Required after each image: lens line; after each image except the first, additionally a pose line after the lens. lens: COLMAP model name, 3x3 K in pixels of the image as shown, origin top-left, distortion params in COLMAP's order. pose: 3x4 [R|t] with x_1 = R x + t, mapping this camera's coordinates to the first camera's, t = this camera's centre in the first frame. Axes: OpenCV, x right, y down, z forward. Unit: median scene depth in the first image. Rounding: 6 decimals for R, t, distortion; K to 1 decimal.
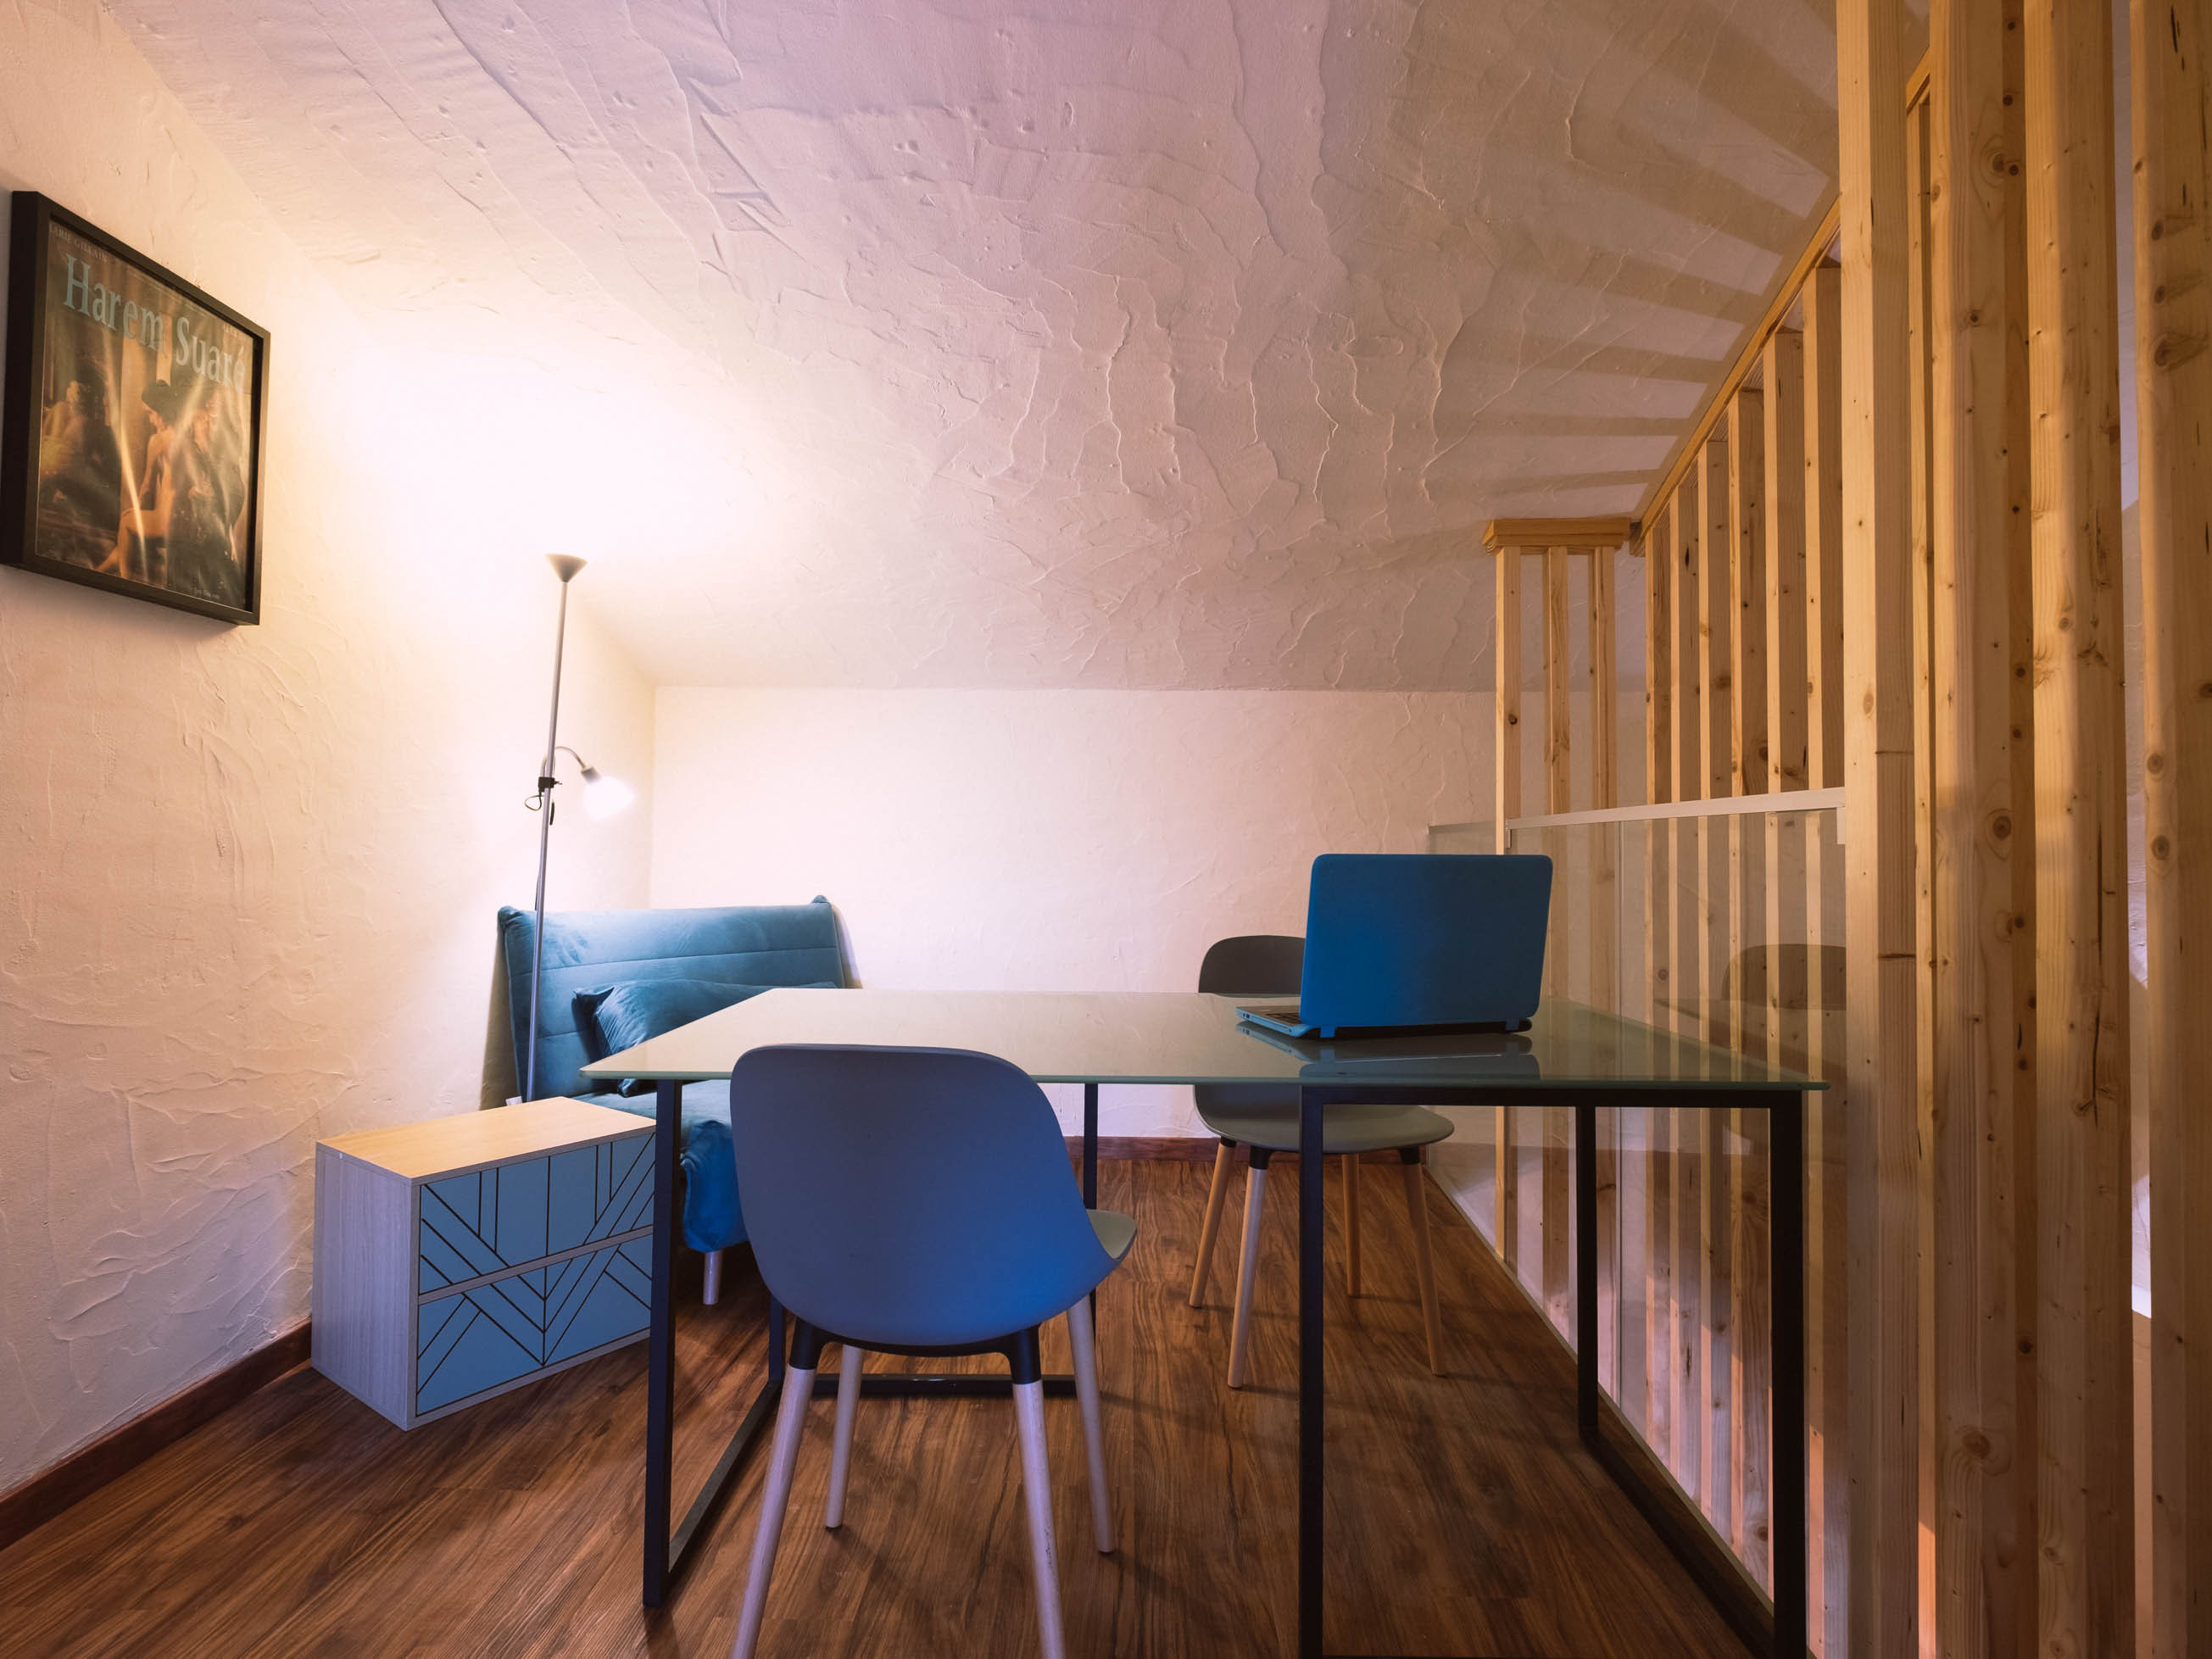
lens RADIAL K [[1099.7, 0, 1106.0], [0, 1099.7, 829.5], [0, 0, 1]] dist [0.000227, 0.000281]
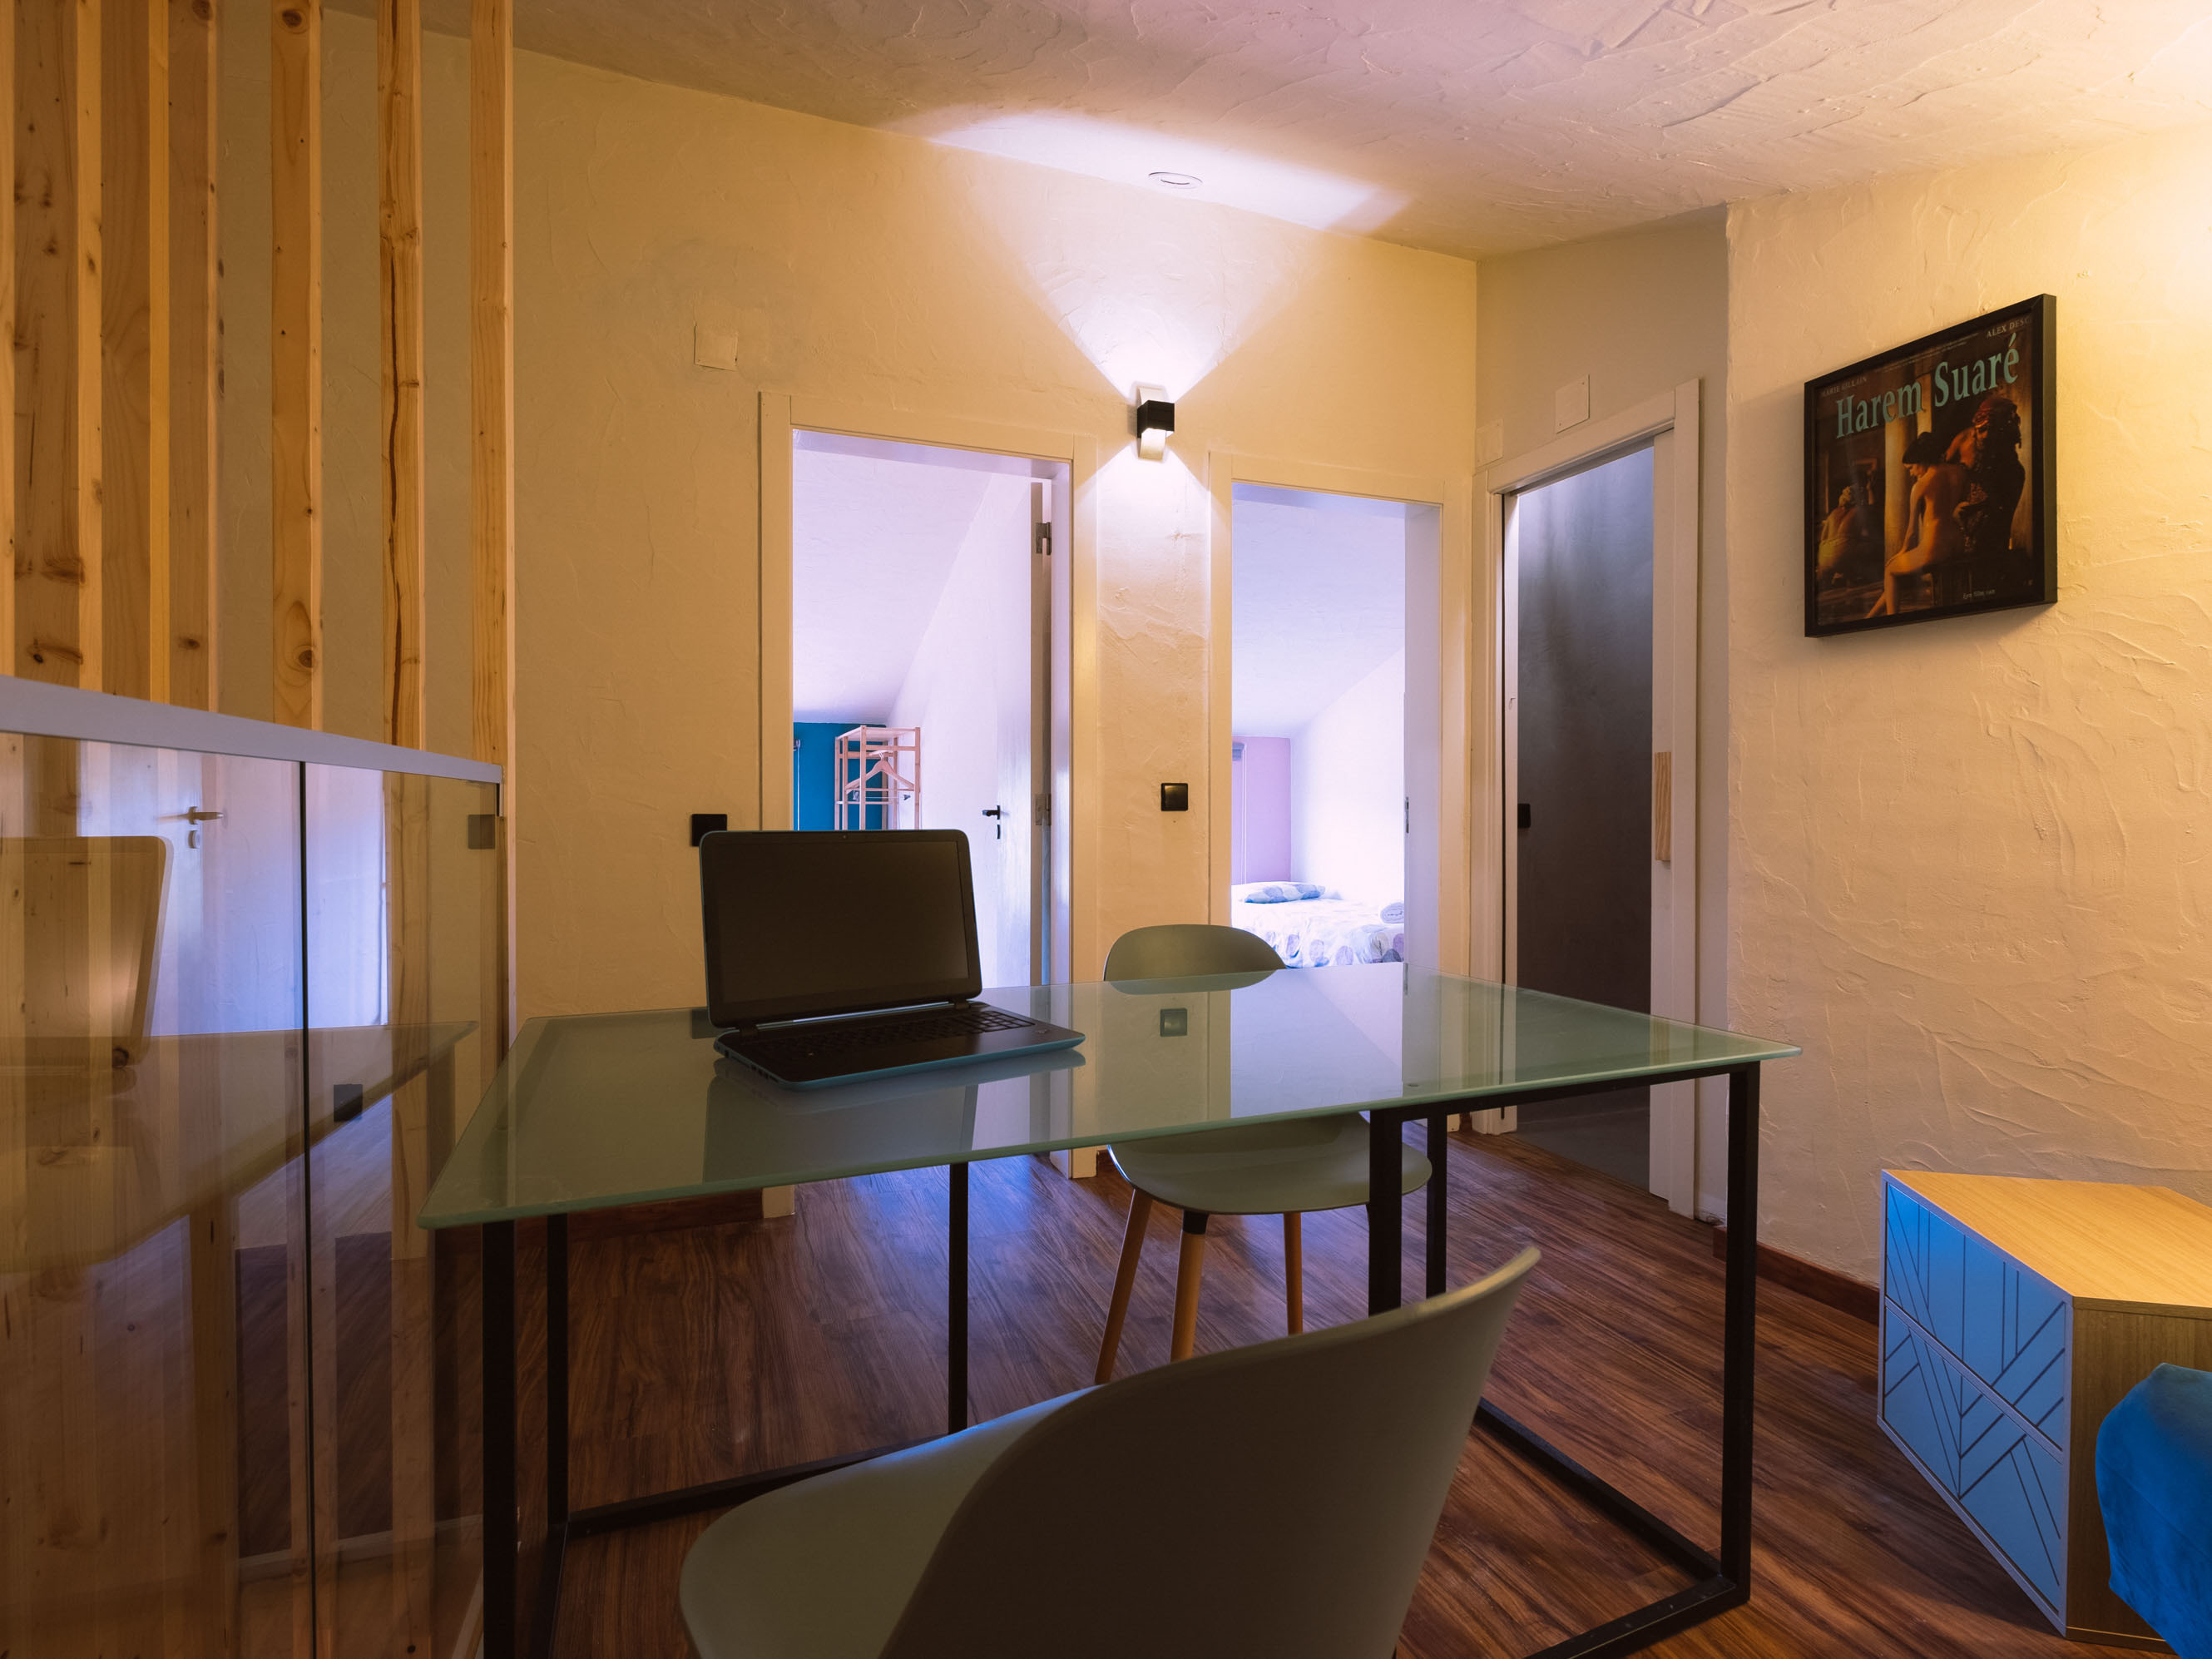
lens RADIAL K [[1099.9, 0, 1106.0], [0, 1099.9, 829.5], [0, 0, 1]] dist [0.000227, 0.000281]
pose [[-0.917862, -0.000532, -0.396900, 0.410814], [-0.000535, 1.000000, -0.000102, 0.017103], [0.396900, 0.000119, -0.917862, 1.723779]]
